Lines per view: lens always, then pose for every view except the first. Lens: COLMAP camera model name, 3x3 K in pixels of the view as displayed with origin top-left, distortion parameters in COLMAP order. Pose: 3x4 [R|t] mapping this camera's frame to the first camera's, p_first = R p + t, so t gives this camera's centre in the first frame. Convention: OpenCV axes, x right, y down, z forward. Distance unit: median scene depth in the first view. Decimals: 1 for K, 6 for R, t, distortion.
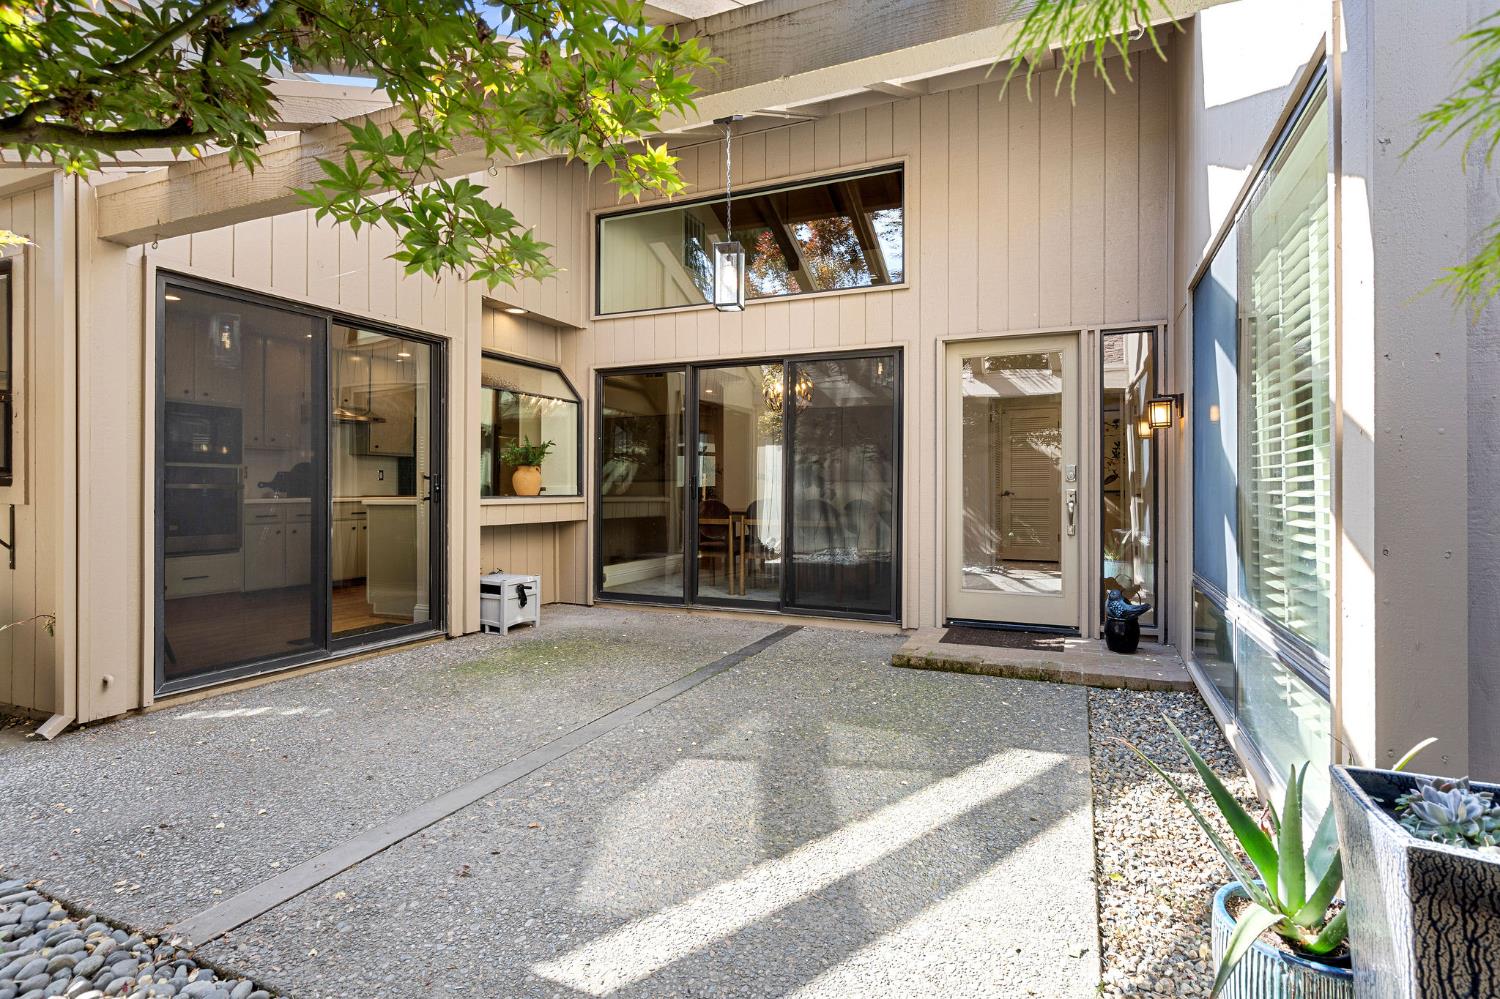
lens RADIAL K [[744.7, 0, 756.0], [0, 744.7, 492.7], [0, 0, 1]] dist [-0.001129, -0.000847]
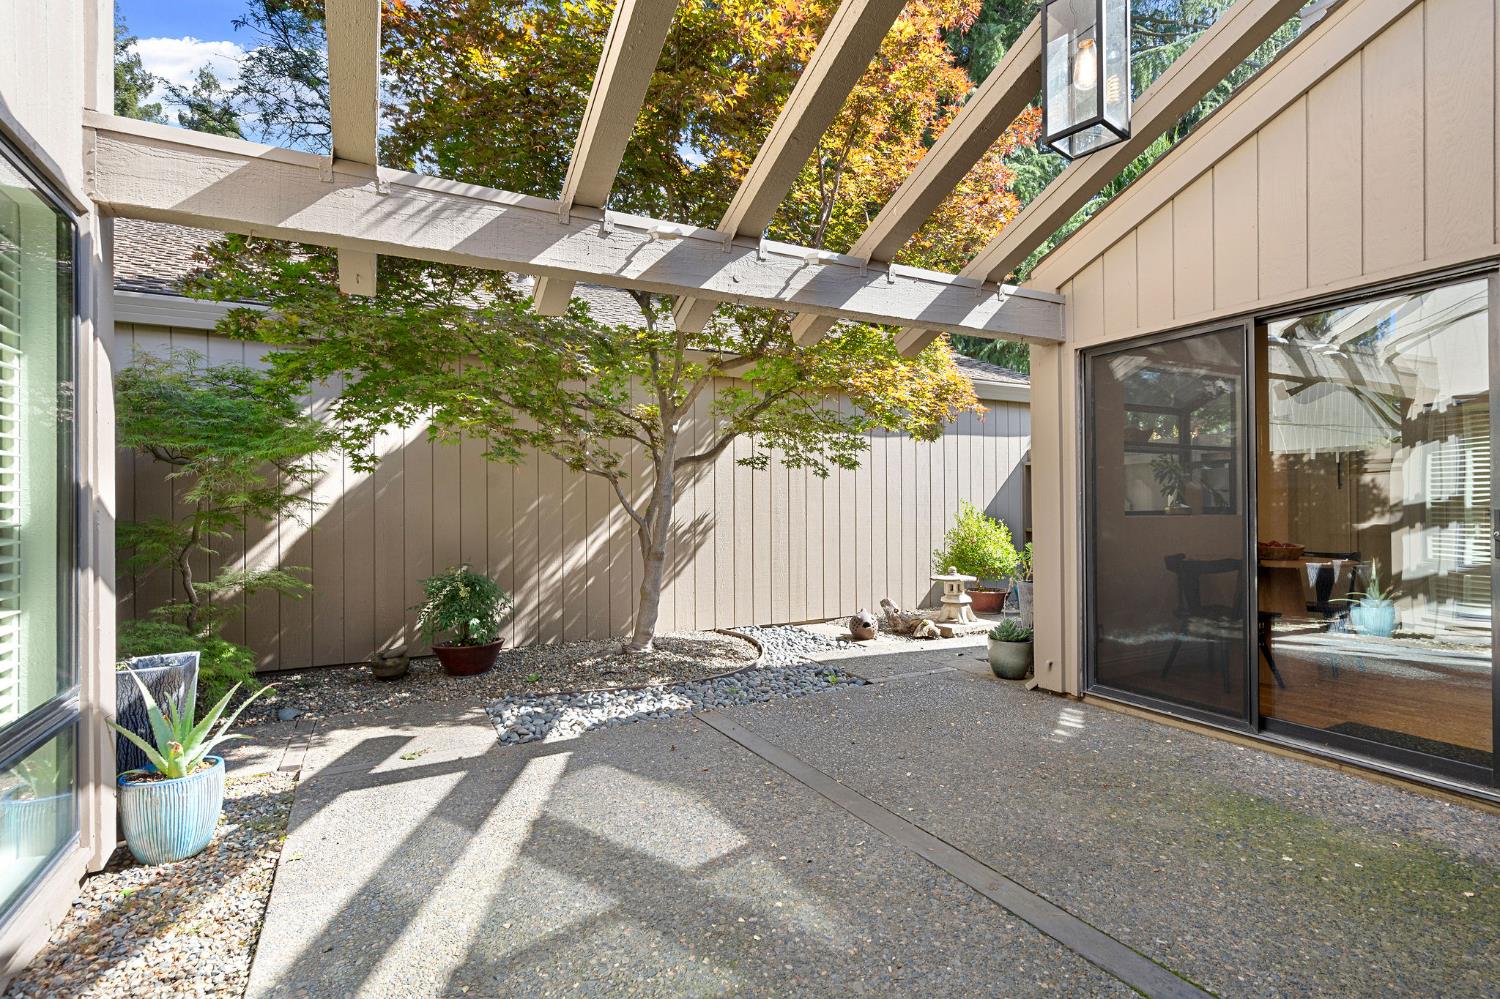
lens RADIAL K [[744.7, 0, 758.1], [0, 744.7, 499.2], [0, 0, 1]] dist [-0.001129, -0.000847]
pose [[-0.626948, -0.003485, -0.779053, 0.665028], [-0.001882, 0.999994, -0.002959, -0.059397], [0.779059, -0.000389, -0.626951, 1.748961]]
